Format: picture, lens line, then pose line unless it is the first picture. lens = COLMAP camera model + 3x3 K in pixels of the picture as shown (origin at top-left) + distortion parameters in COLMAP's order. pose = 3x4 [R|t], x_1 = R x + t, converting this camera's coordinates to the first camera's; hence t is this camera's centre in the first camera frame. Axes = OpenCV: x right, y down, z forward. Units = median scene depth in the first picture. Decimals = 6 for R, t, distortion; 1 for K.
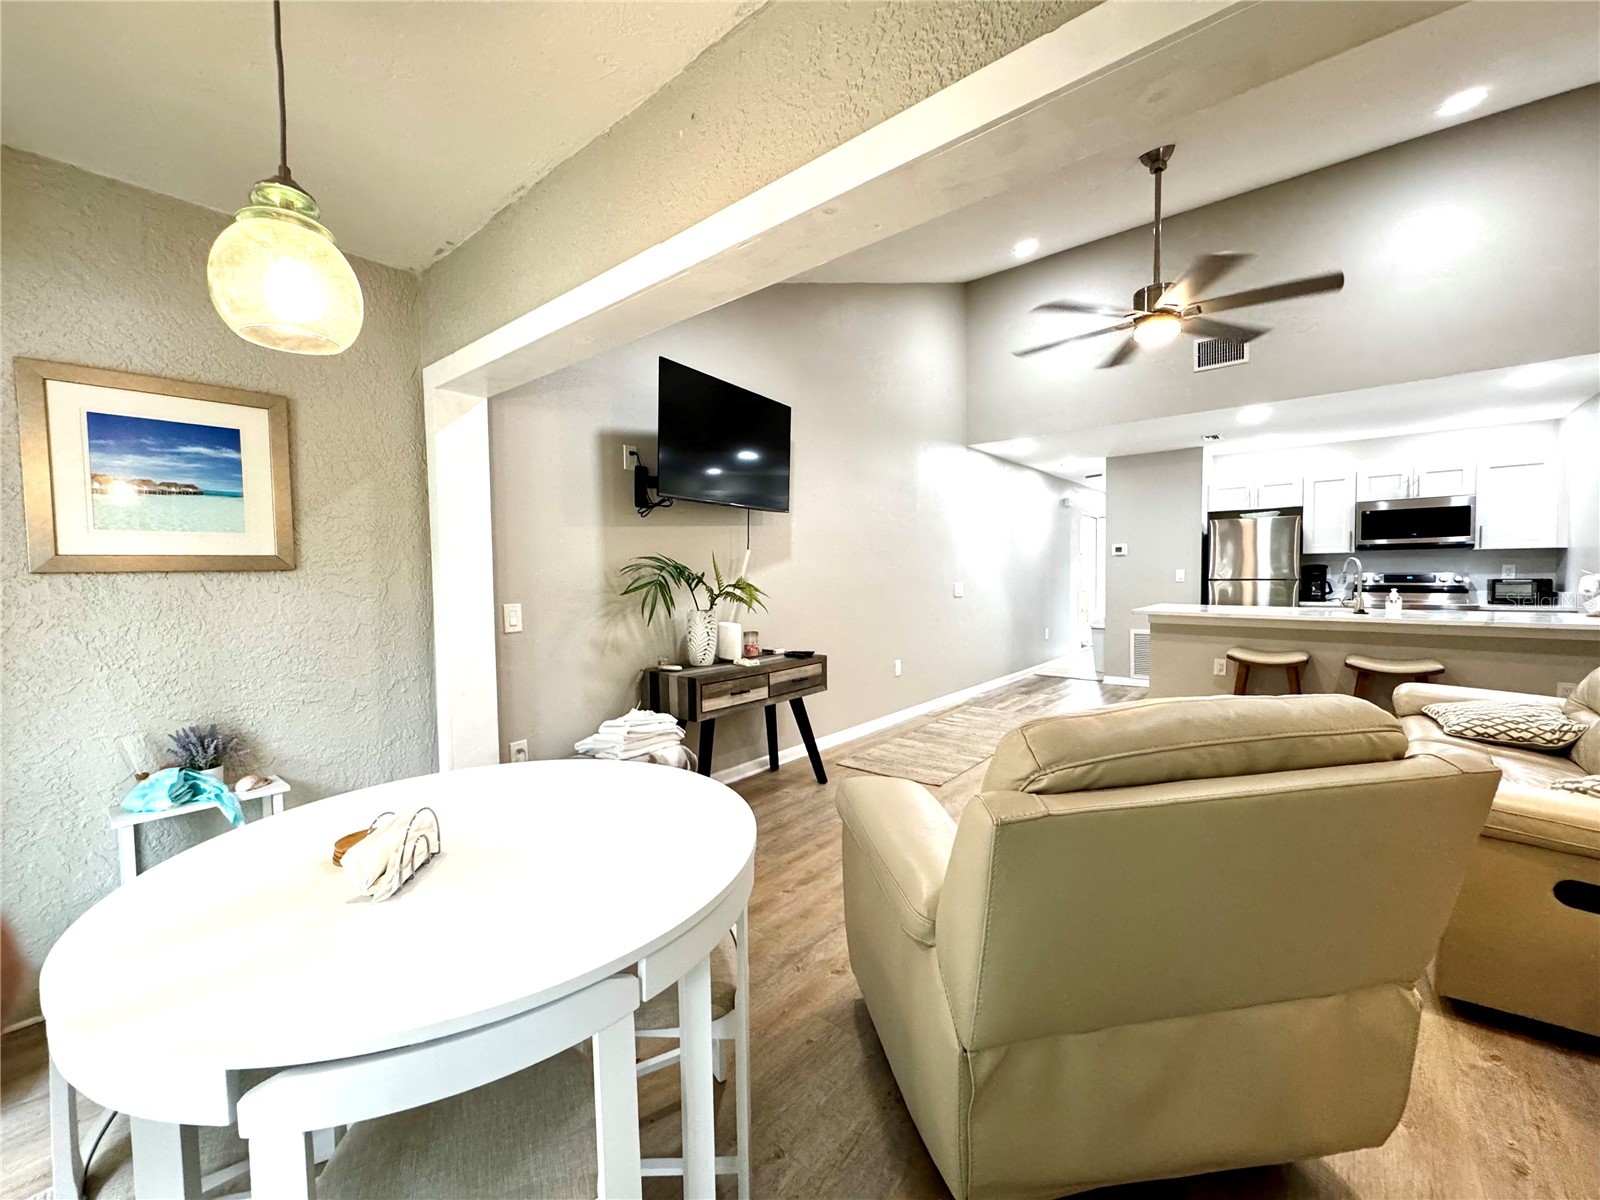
lens RADIAL K [[640.8, 0, 798.0], [0, 640.8, 600.7], [0, 0, 1]] dist [-0.002665, 0.000762]
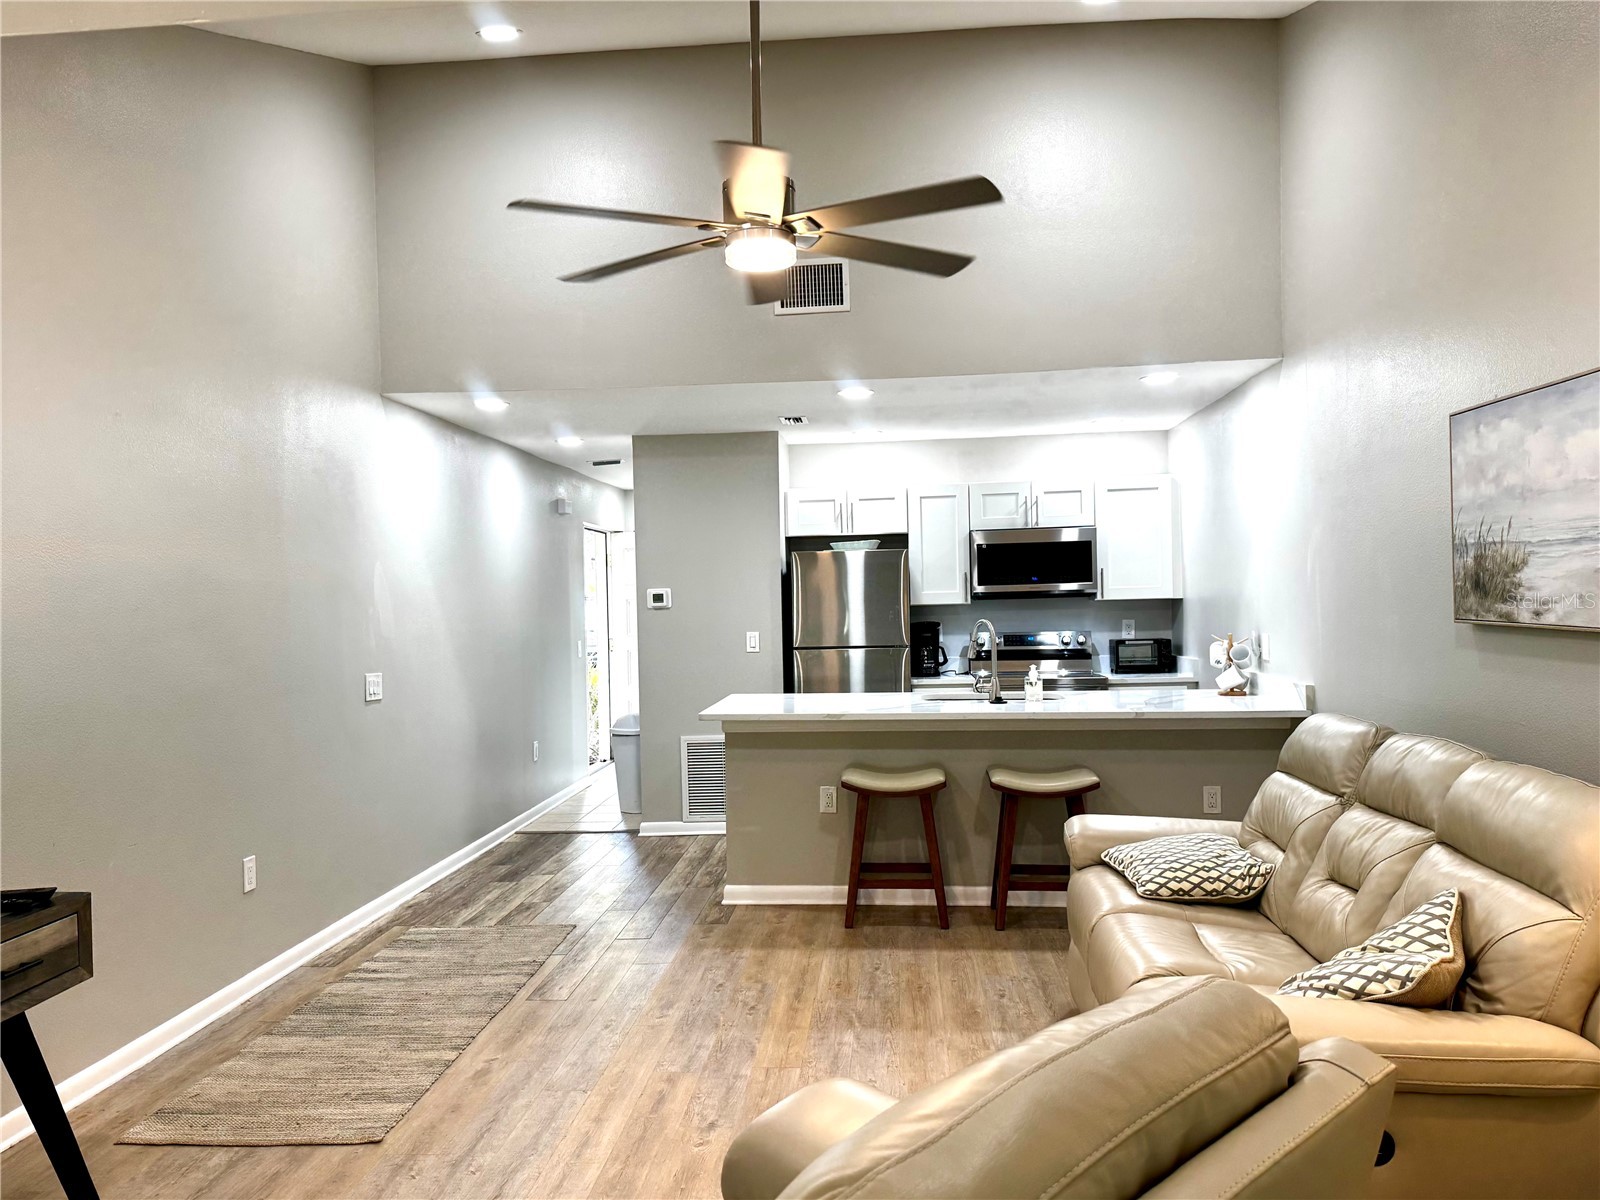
lens RADIAL K [[1218.5, 0, 795.3], [0, 1218.5, 603.9], [0, 0, 1]] dist [0.070049, -0.094611]
pose [[0.818136, -0.010320, 0.574932, -0.028128], [0.038751, 0.998555, -0.037220, -0.037895], [-0.573717, 0.052730, 0.817354, 0.056968]]
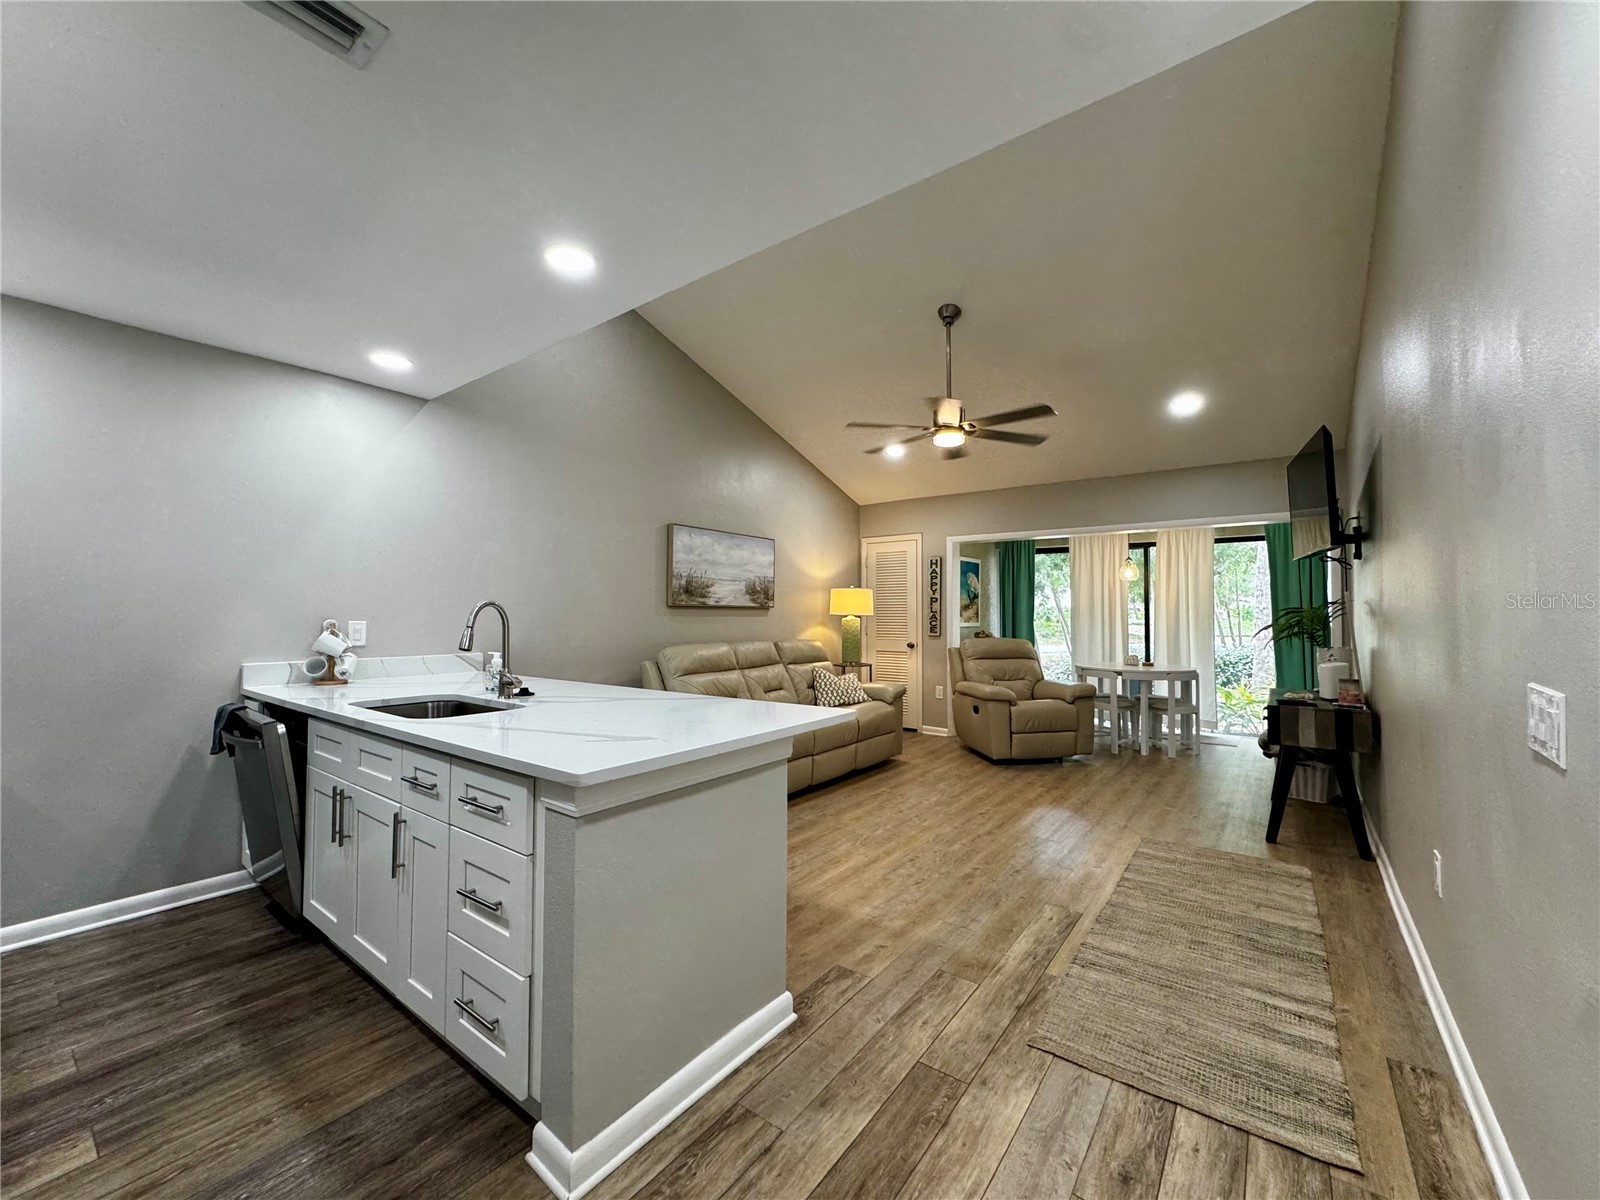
lens RADIAL K [[640.8, 0, 795.1], [0, 640.8, 597.5], [0, 0, 1]] dist [-0.002665, 0.000762]
pose [[-0.998944, 0.009381, -0.044972, 0.551857], [0.008429, 0.999737, 0.021314, -0.068832], [0.045161, 0.020913, -0.998761, 1.358772]]
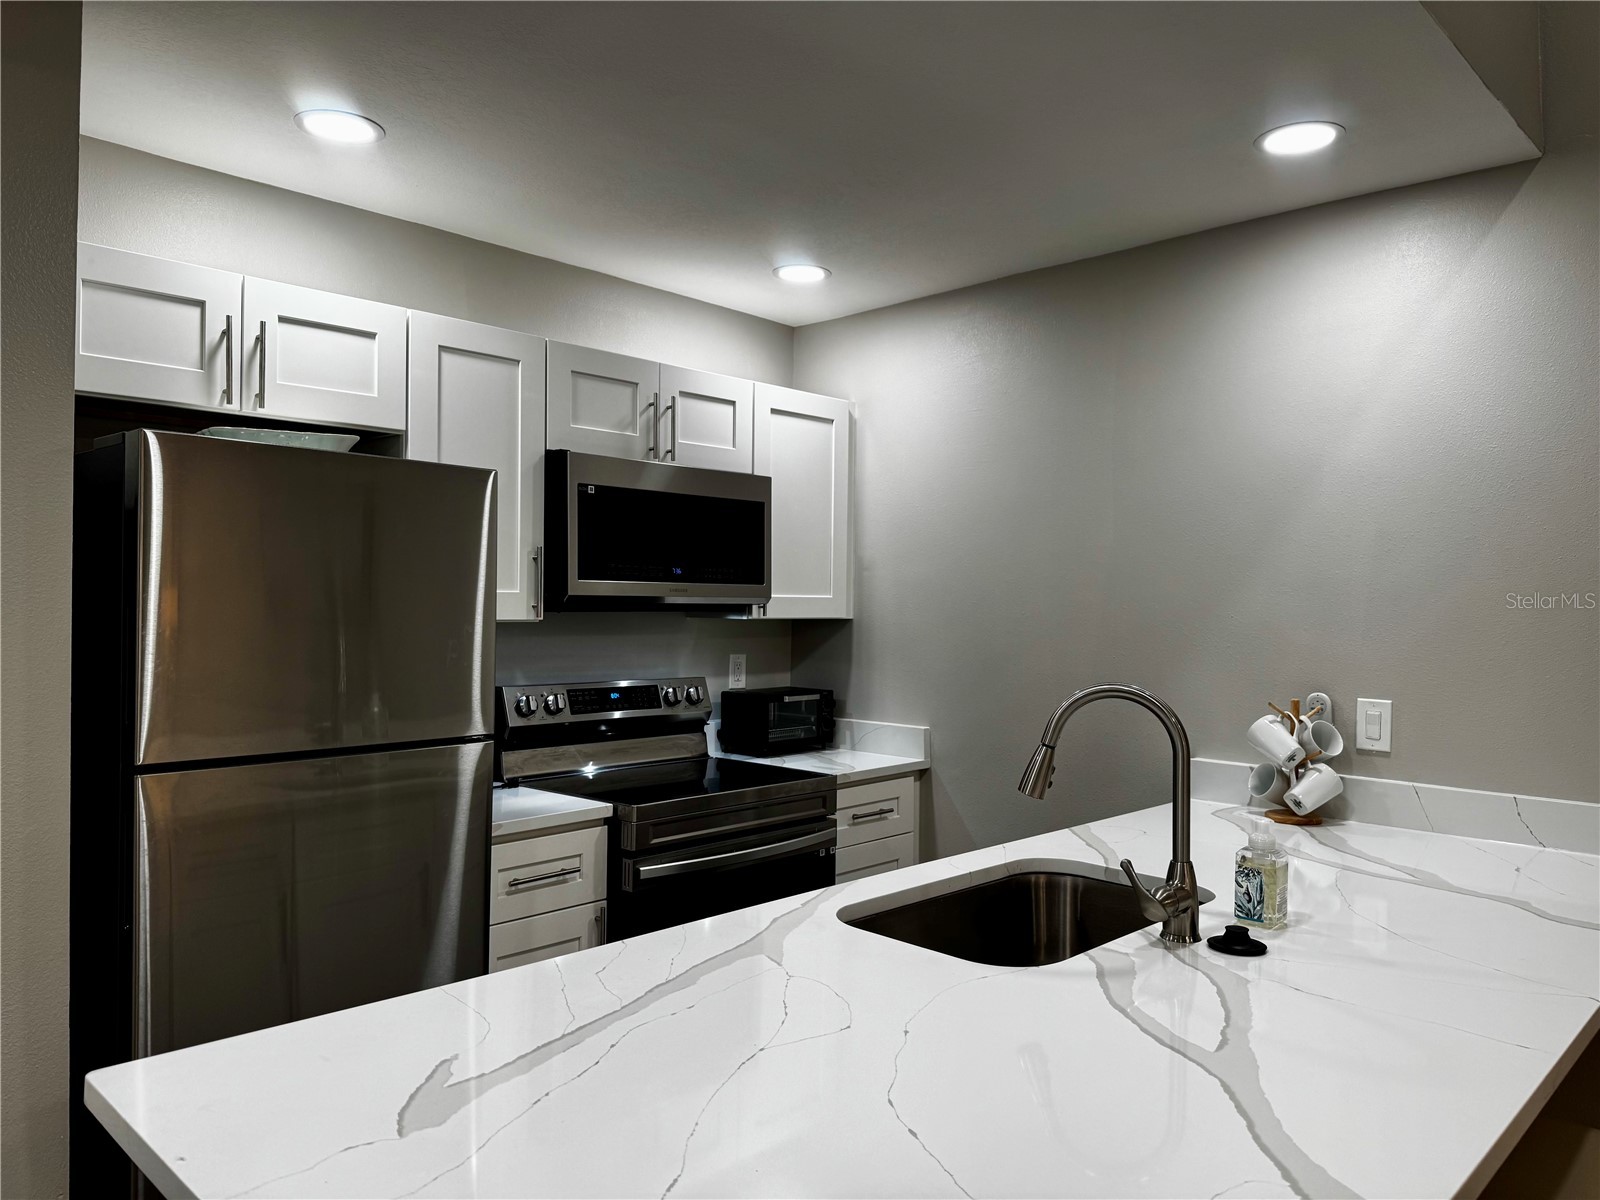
lens RADIAL K [[1122.1, 0, 818.4], [0, 1122.1, 597.7], [0, 0, 1]] dist [0.061087, -0.078386]
pose [[0.057771, 0.017180, 0.998182, 0.411097], [0.027978, 0.999431, -0.018821, -0.080709], [-0.997938, 0.029015, 0.057257, 0.943842]]
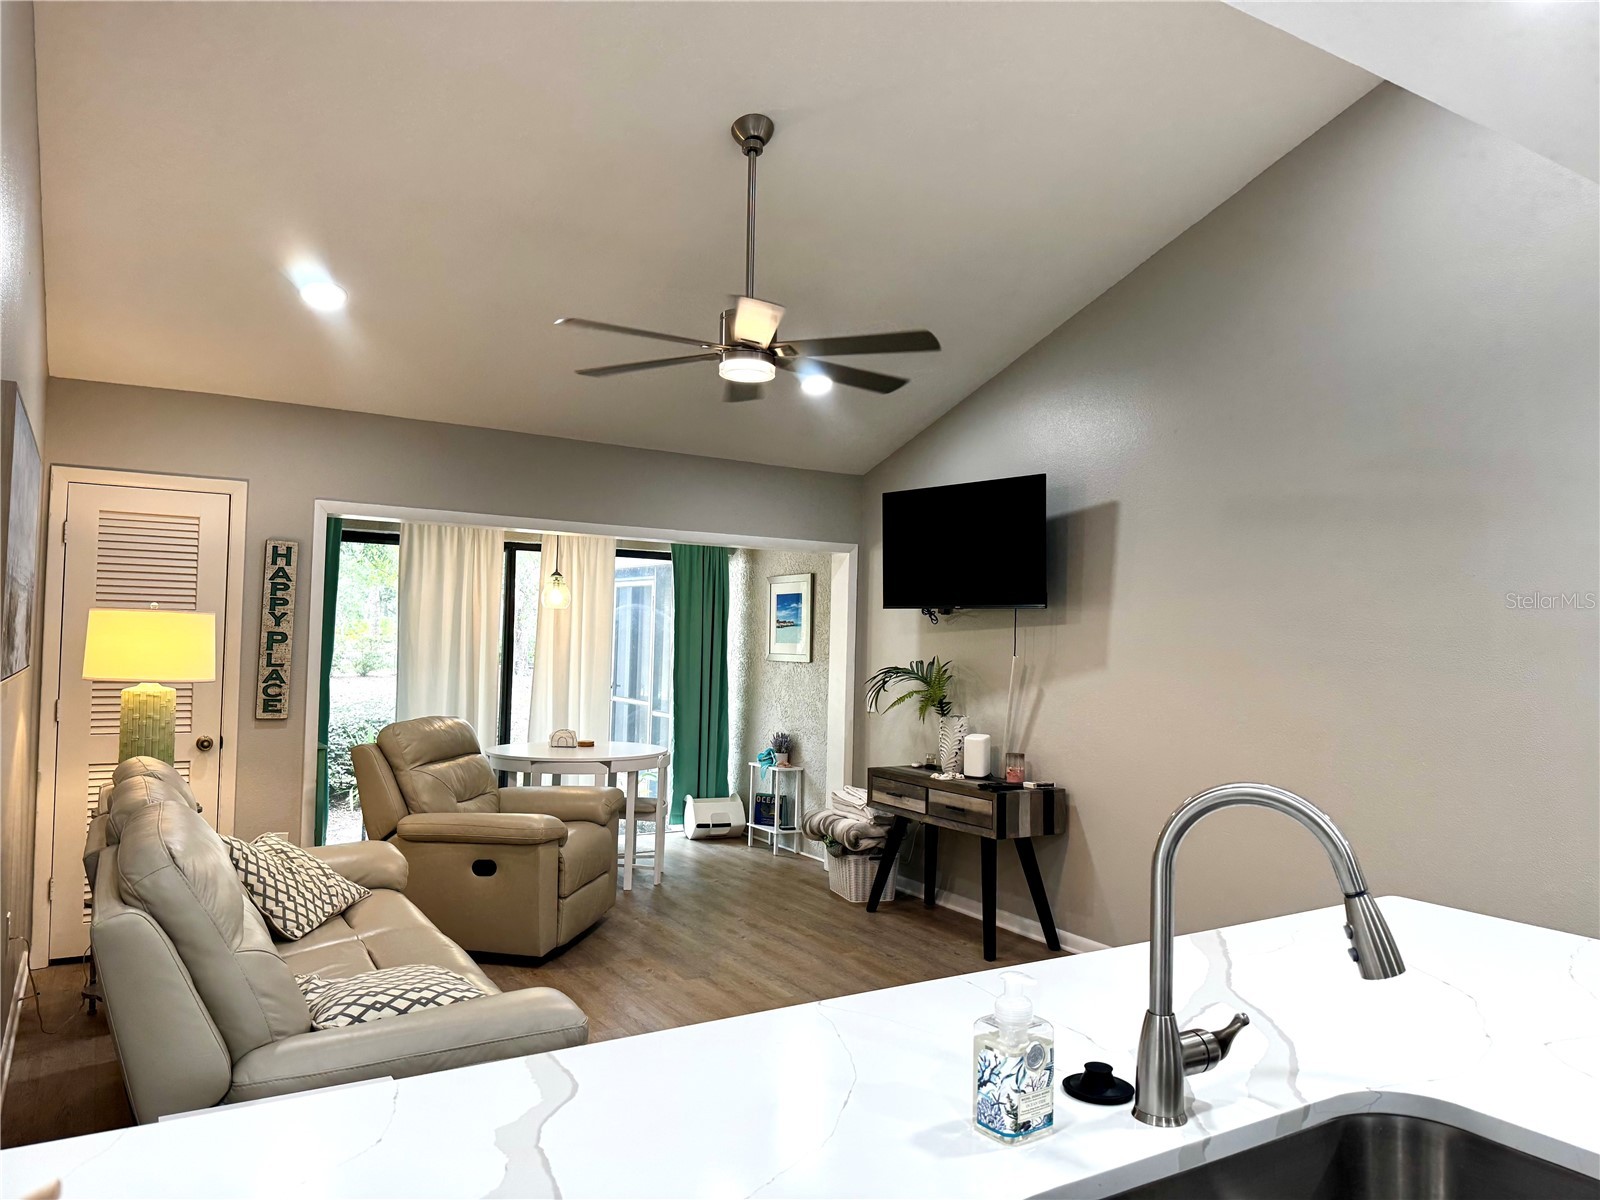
lens RADIAL K [[1122.1, 0, 812.5], [0, 1122.1, 606.8], [0, 0, 1]] dist [0.061087, -0.078386]
pose [[-0.305076, -0.019889, -0.952120, 1.015183], [-0.062945, 0.998017, -0.000680, -0.089962], [0.950246, 0.059723, -0.305723, 0.855979]]
